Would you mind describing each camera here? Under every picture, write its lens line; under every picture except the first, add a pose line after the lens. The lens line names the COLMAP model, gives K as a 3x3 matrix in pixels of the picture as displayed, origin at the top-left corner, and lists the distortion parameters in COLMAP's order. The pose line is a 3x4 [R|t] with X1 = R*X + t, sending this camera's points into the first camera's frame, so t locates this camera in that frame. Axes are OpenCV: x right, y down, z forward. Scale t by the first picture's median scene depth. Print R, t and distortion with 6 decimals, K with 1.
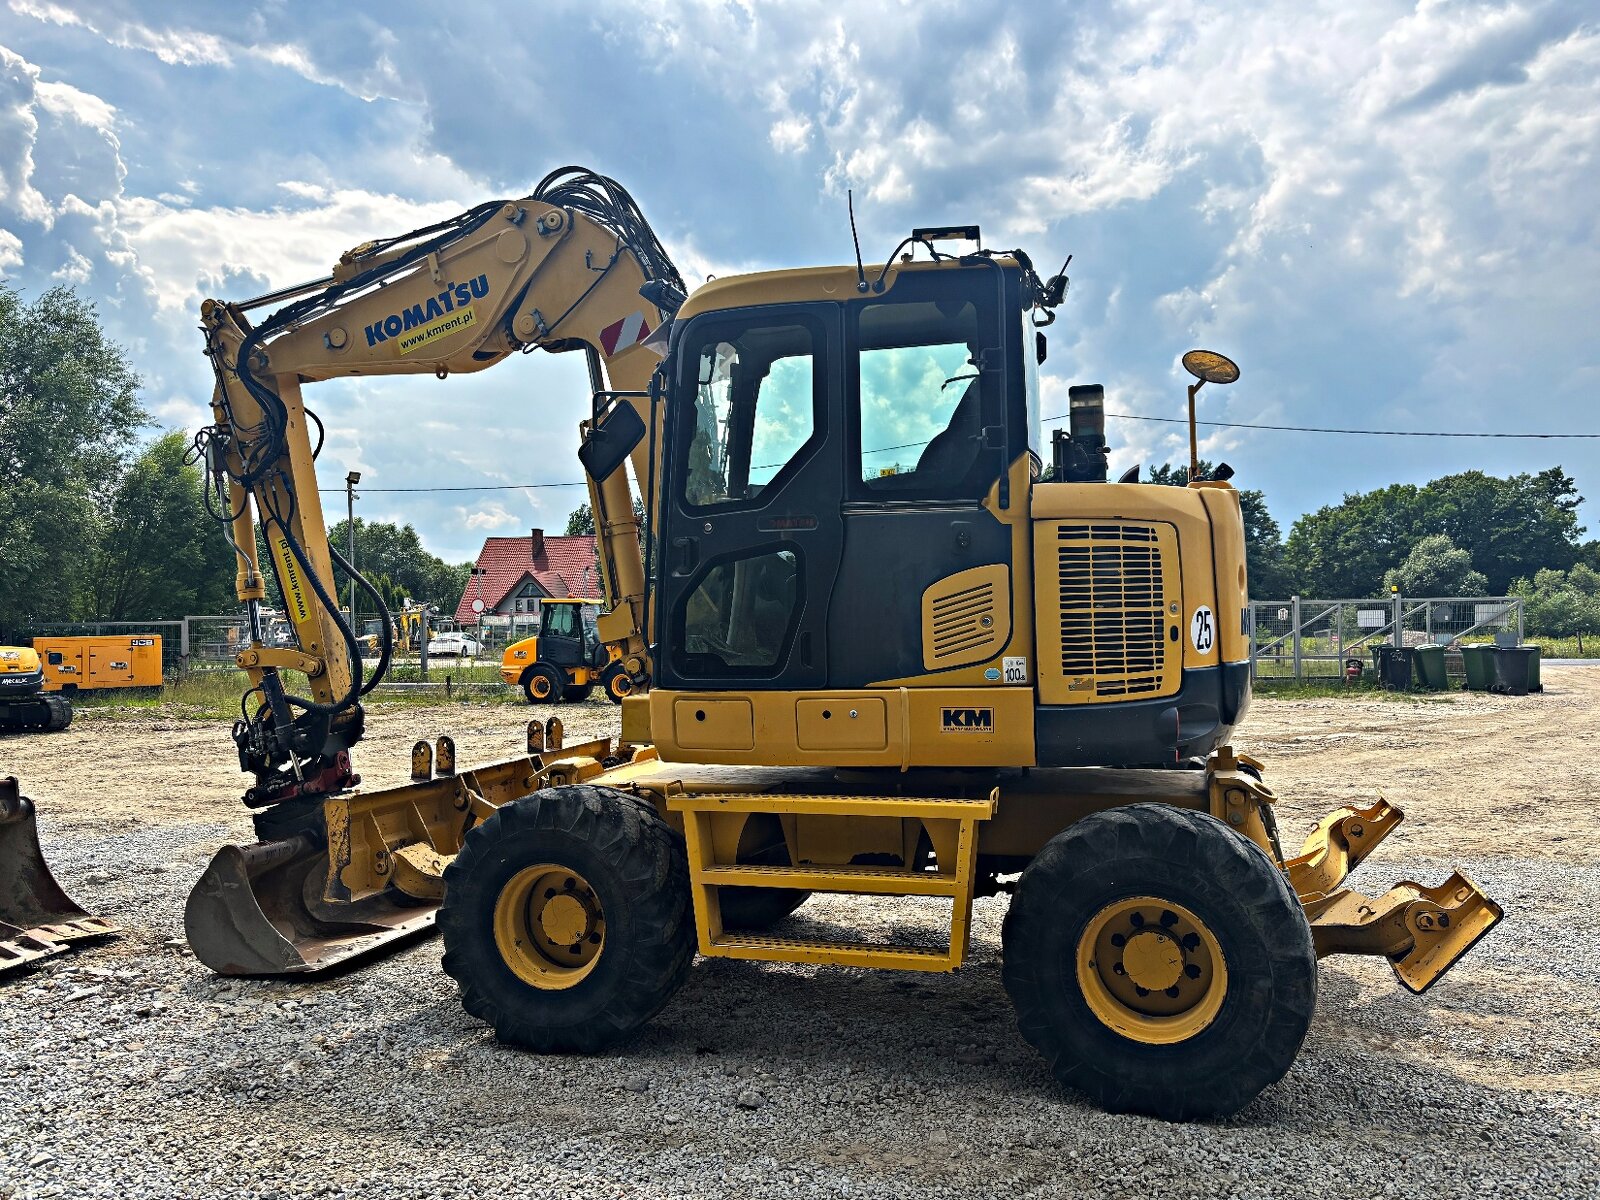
lens RADIAL K [[1215.7, 0, 796.5], [0, 1215.7, 591.7], [0, 0, 1]] dist [0.047082, -0.049168]
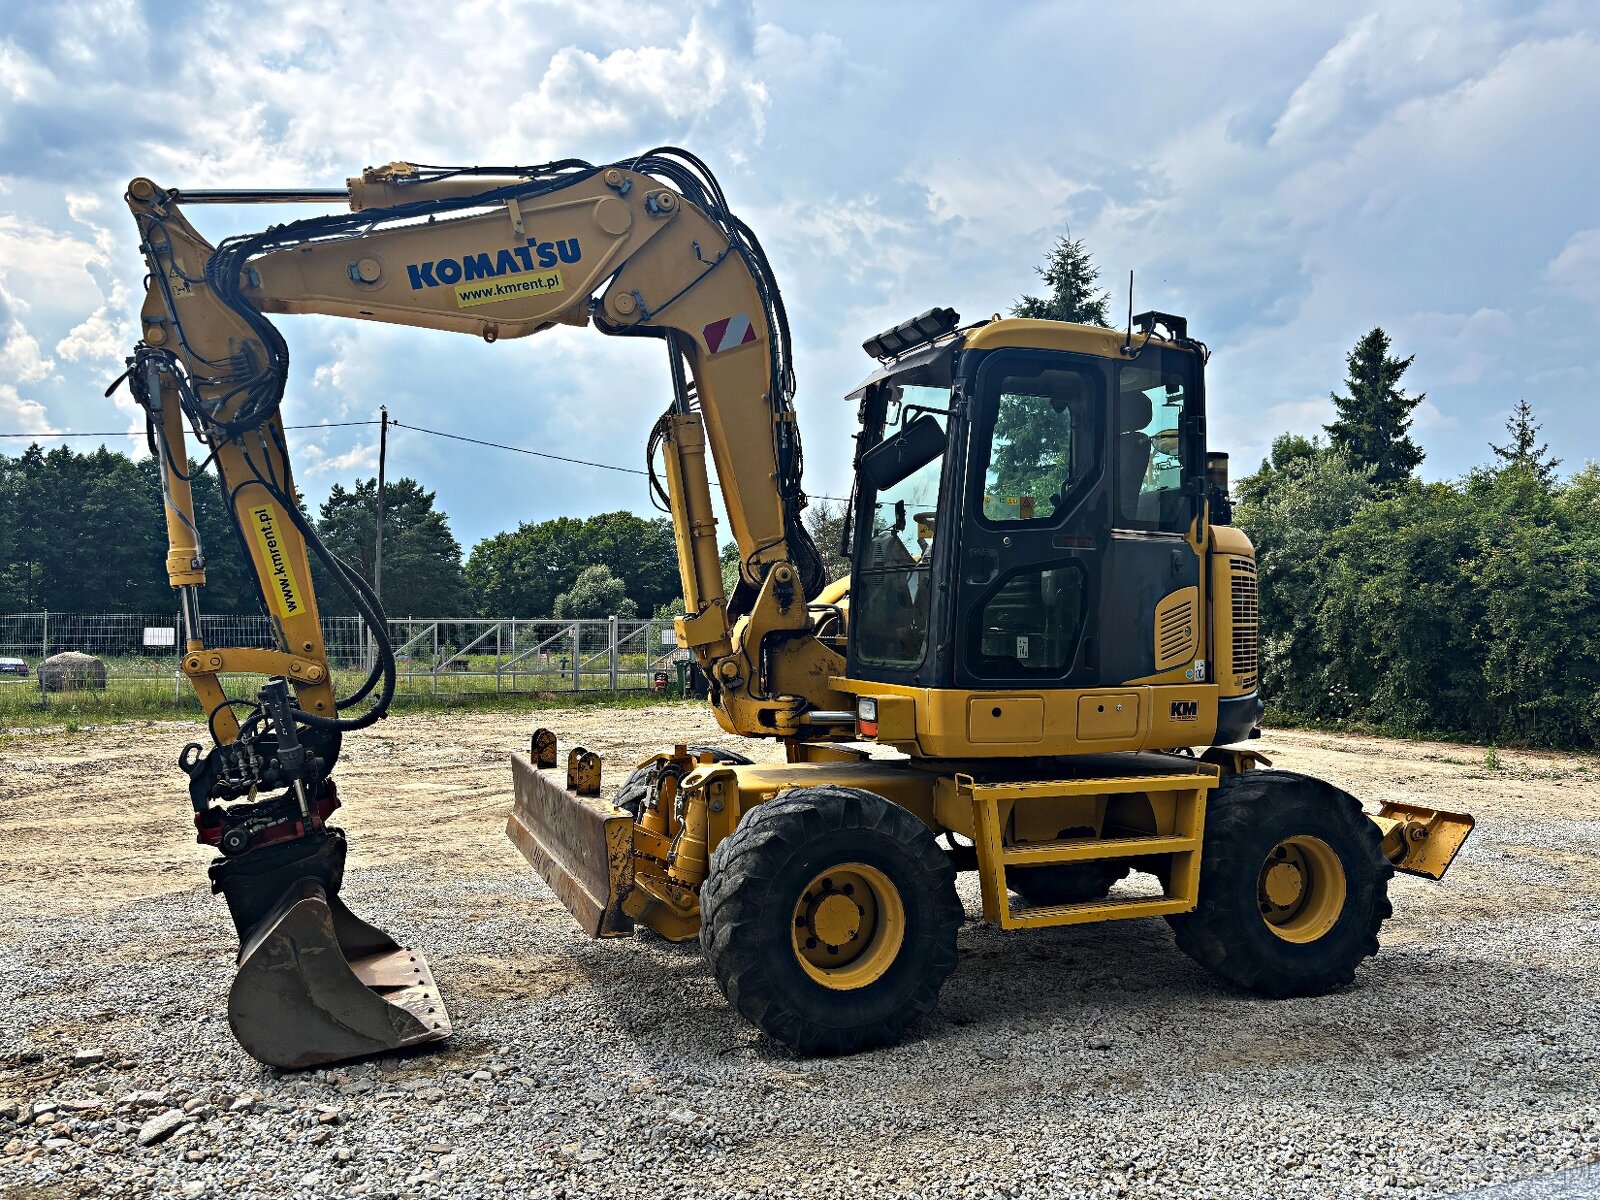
lens RADIAL K [[1215.7, 0, 791.1], [0, 1215.7, 597.1], [0, 0, 1]] dist [0.047082, -0.049168]
pose [[0.781372, 0.037549, 0.622935, -0.720052], [-0.031411, 0.999289, -0.020834, 0.020838], [-0.623274, -0.003288, 0.781996, 0.200990]]
